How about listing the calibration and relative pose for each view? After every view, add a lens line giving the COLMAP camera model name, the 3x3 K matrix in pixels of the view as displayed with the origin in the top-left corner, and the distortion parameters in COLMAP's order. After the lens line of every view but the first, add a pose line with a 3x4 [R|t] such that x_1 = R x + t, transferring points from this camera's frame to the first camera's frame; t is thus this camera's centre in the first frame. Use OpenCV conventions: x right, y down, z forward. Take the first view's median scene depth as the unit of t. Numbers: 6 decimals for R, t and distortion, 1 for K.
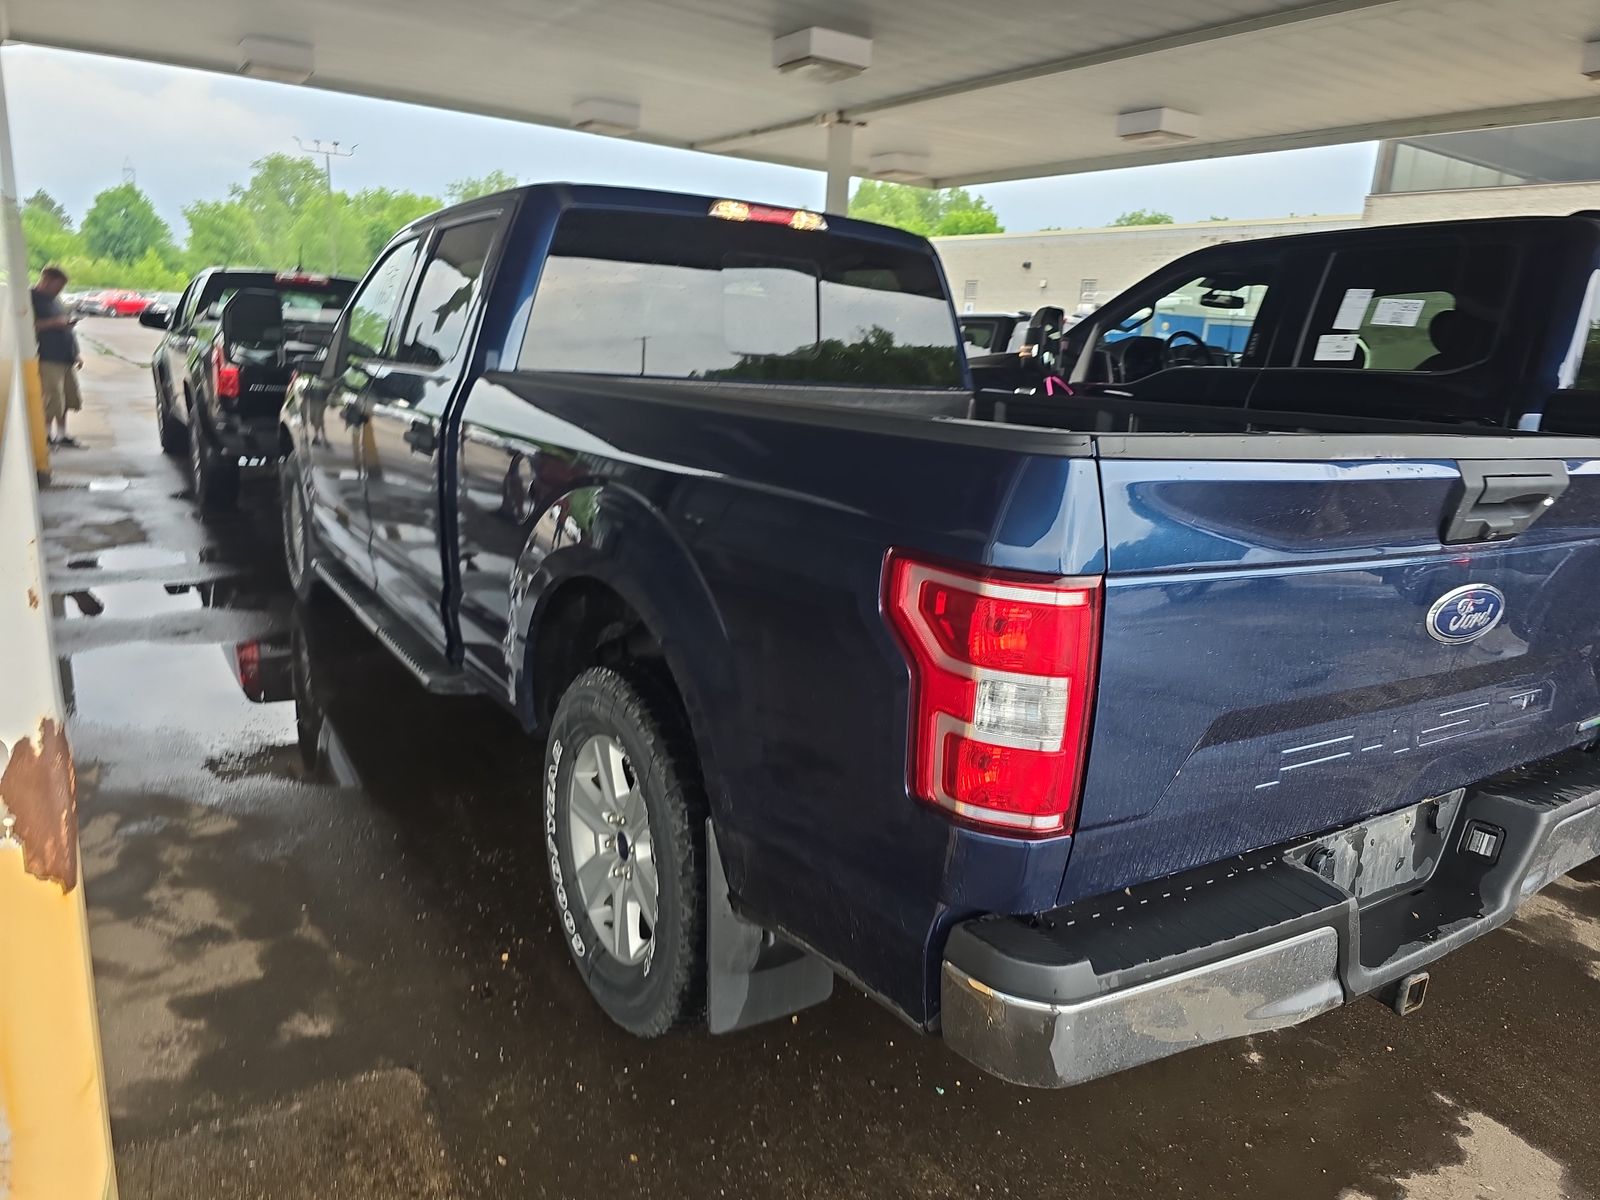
lens RADIAL K [[981.3, 0, 809.3], [0, 981.3, 598.8], [0, 0, 1]] dist [0.041295, -0.036562]
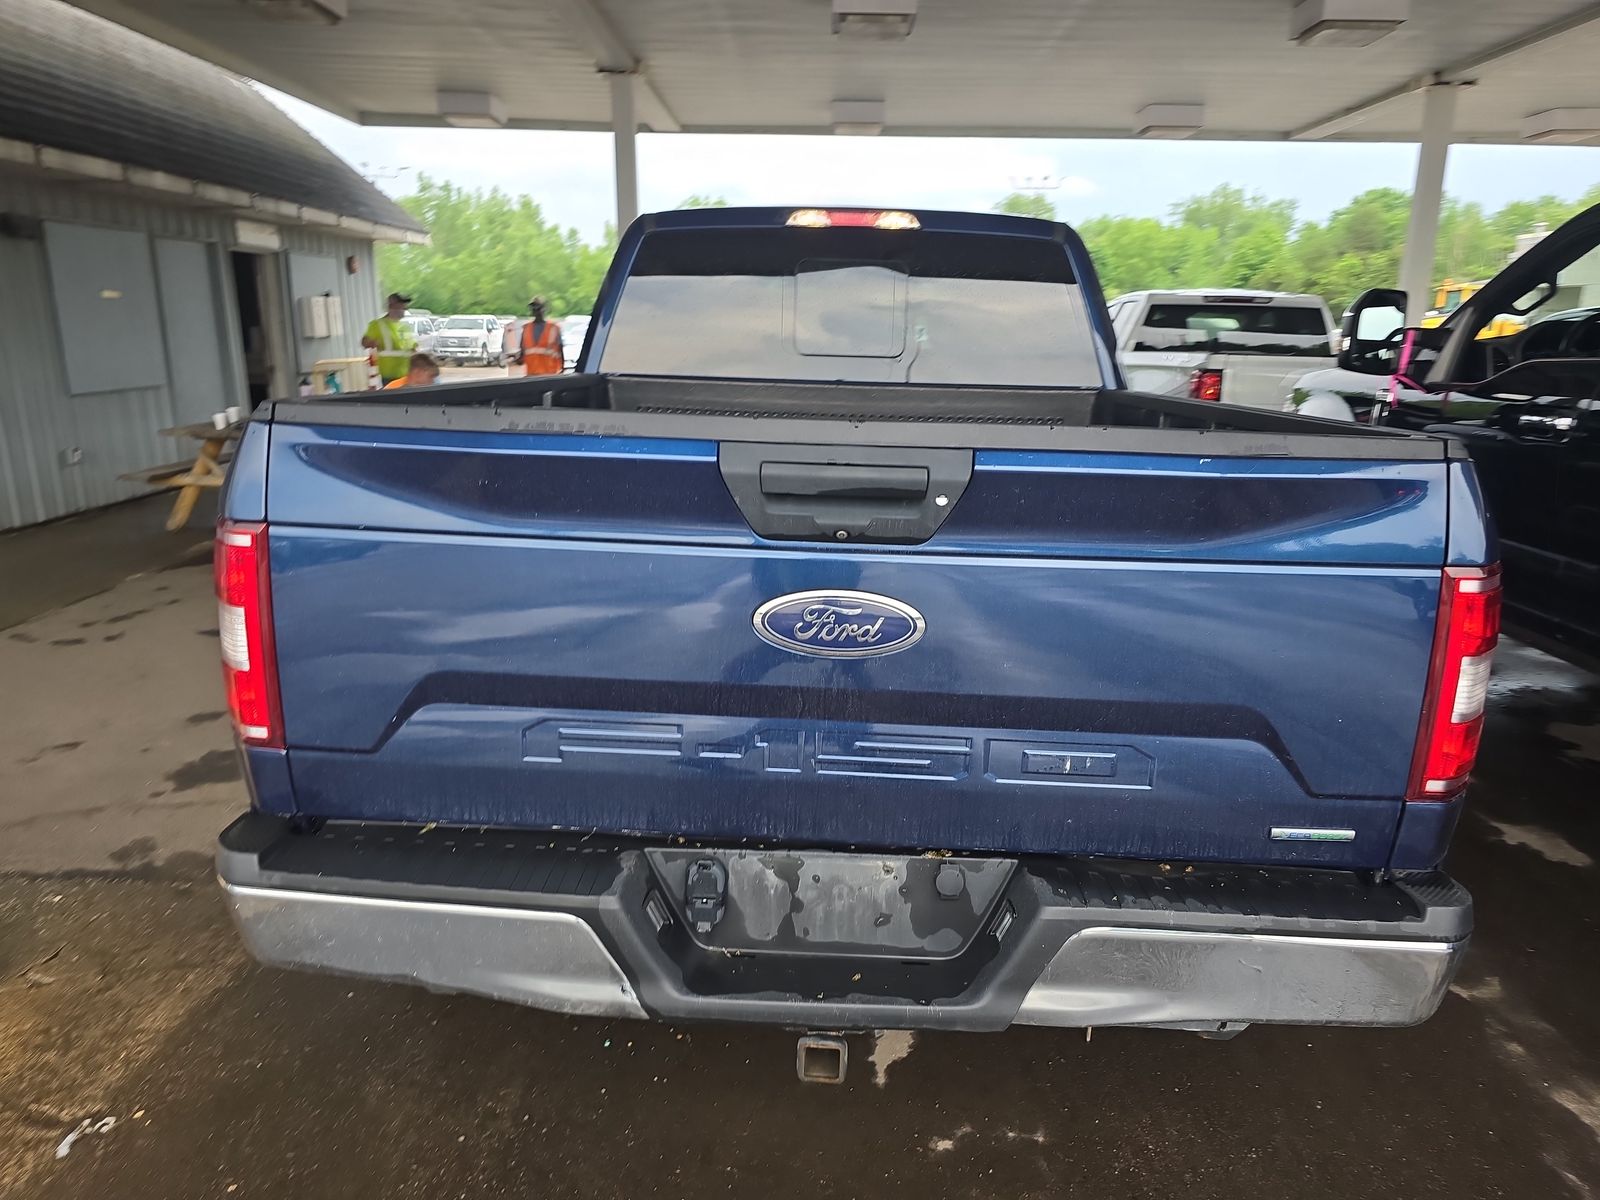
lens RADIAL K [[981.3, 0, 809.3], [0, 981.3, 598.8], [0, 0, 1]] dist [0.041295, -0.036562]
pose [[0.845082, 0.105141, -0.524196, 0.513366], [-0.111955, 0.993536, 0.018791, -0.010040], [0.522783, 0.042807, 0.851390, 0.121117]]
